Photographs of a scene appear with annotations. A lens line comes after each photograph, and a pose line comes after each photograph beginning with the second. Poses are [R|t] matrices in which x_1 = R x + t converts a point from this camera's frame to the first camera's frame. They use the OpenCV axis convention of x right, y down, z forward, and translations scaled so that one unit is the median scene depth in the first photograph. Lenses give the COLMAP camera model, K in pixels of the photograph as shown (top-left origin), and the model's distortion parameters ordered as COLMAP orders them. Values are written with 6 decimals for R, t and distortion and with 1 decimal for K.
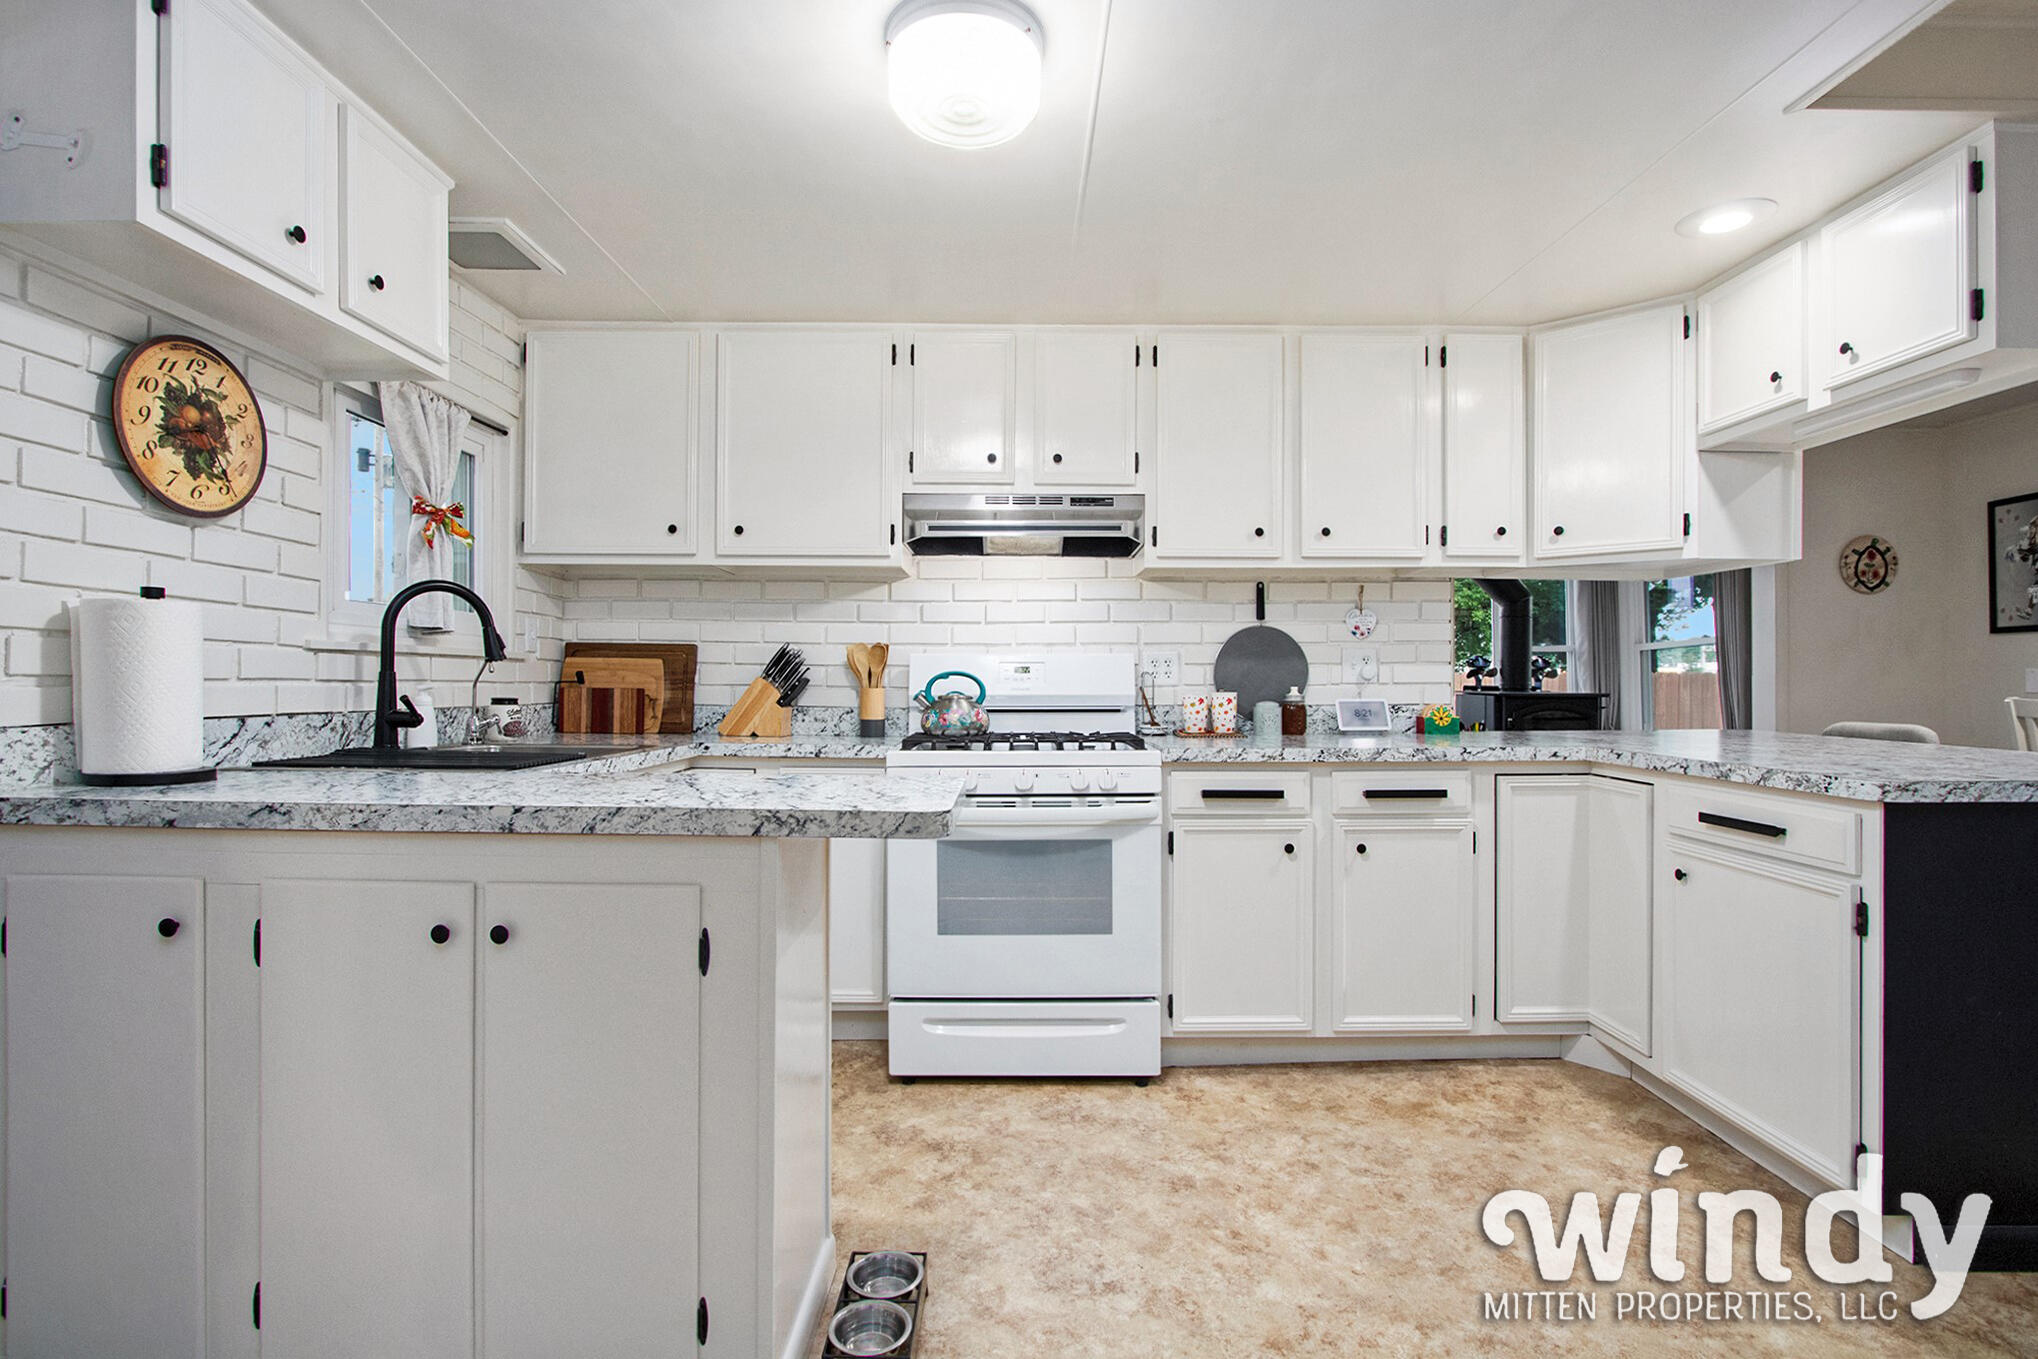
lens RADIAL K [[941.3, 0, 1004.3], [0, 941.3, 672.3], [0, 0, 1]] dist [-0.014922, 0.000985]
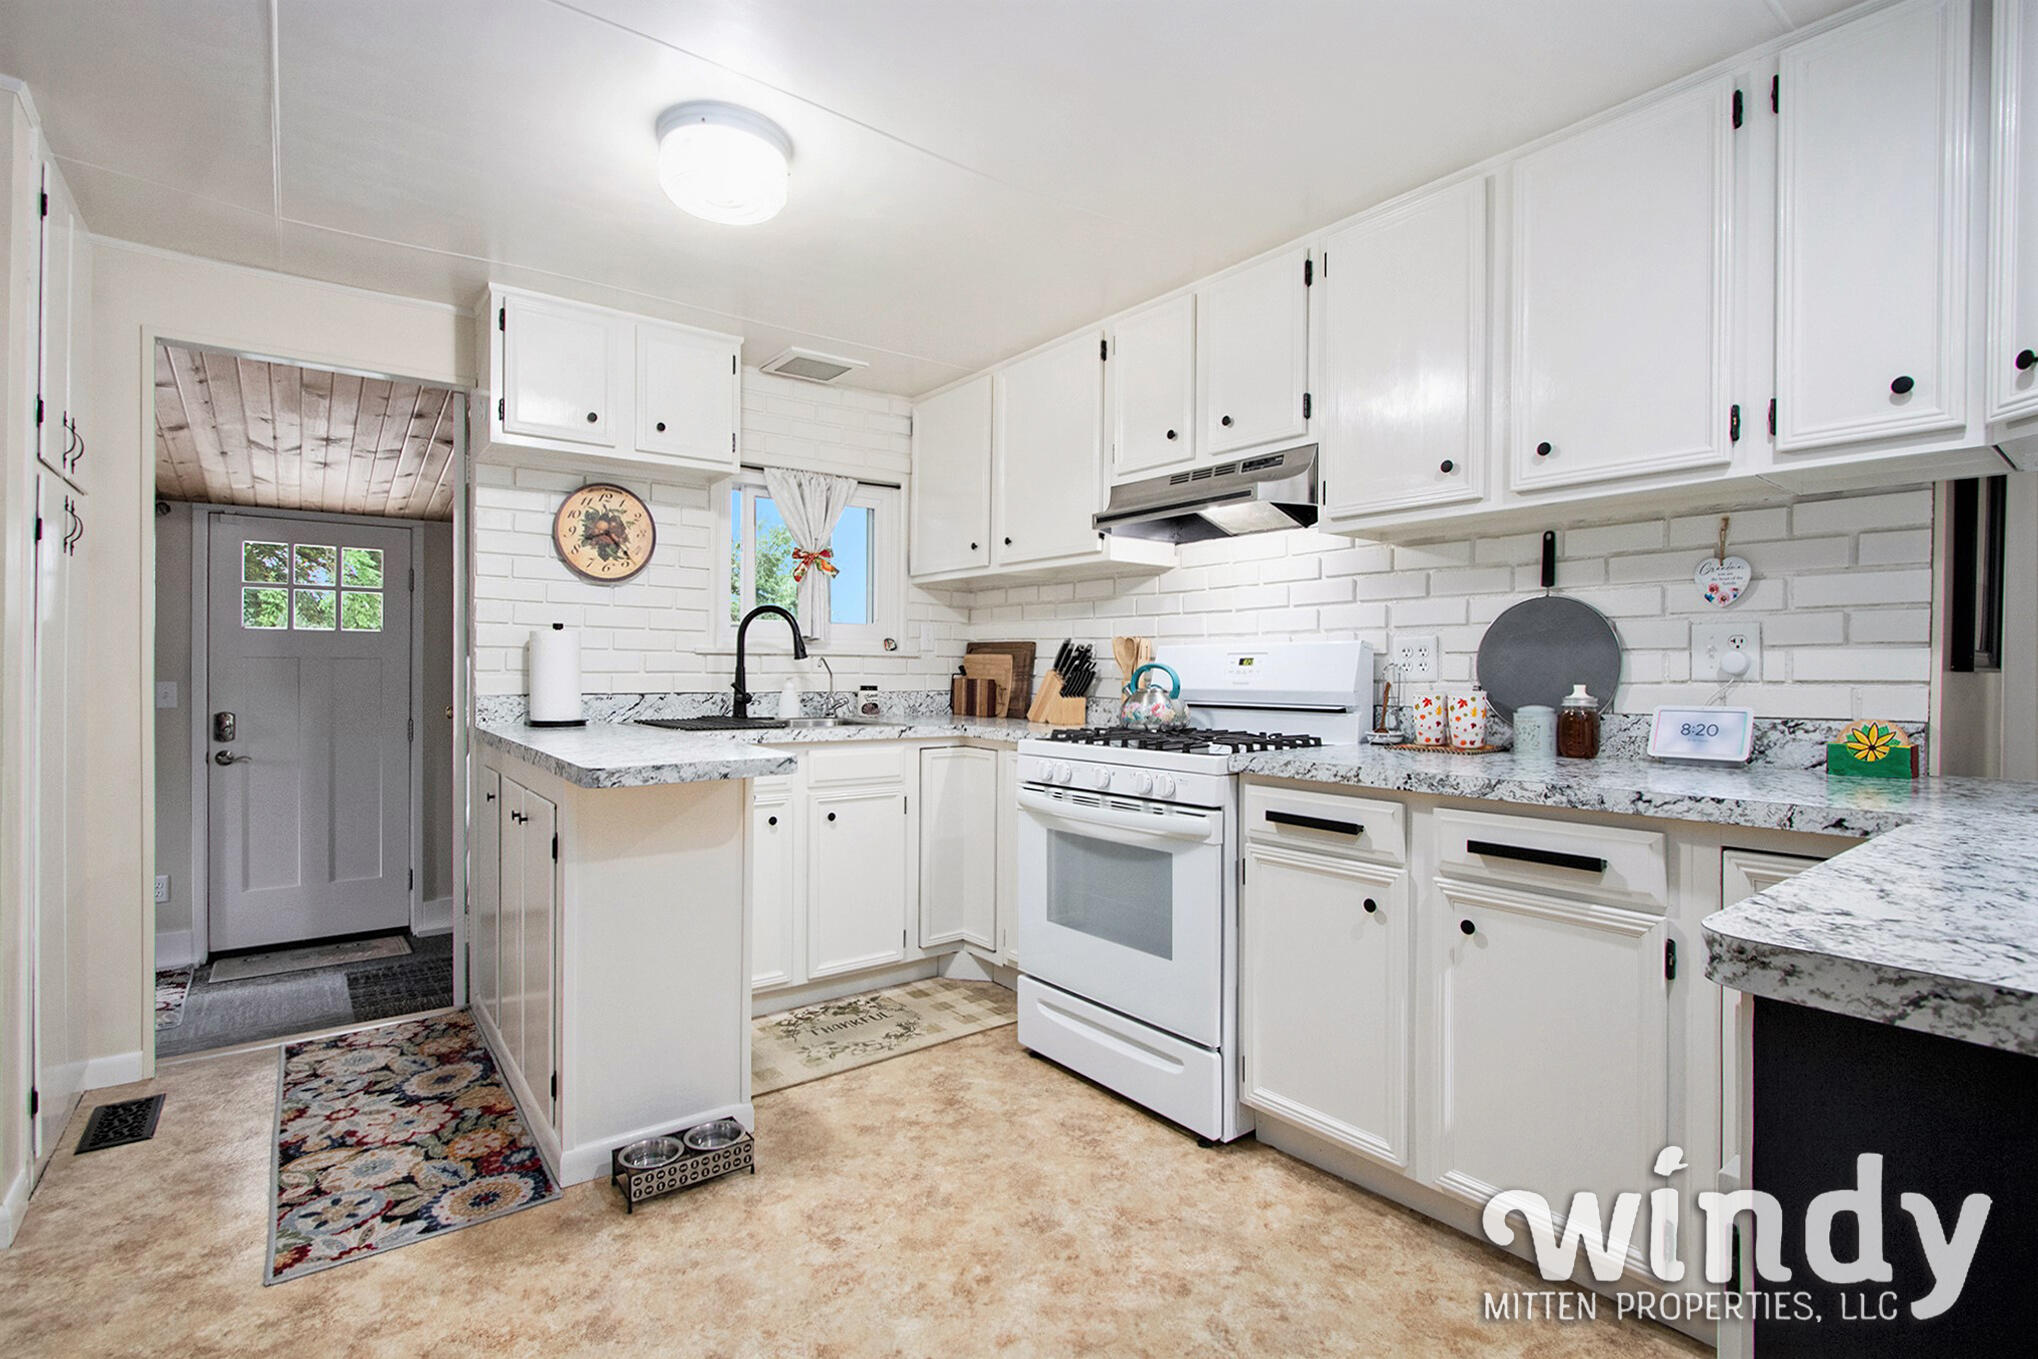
lens RADIAL K [[941.3, 0, 1007.6], [0, 941.3, 679.8], [0, 0, 1]] dist [-0.014922, 0.000985]
pose [[0.611837, 0.008475, -0.790939, 0.708801], [0.004546, 0.999888, 0.014230, 0.000770], [0.790971, -0.012302, 0.611730, 0.336683]]
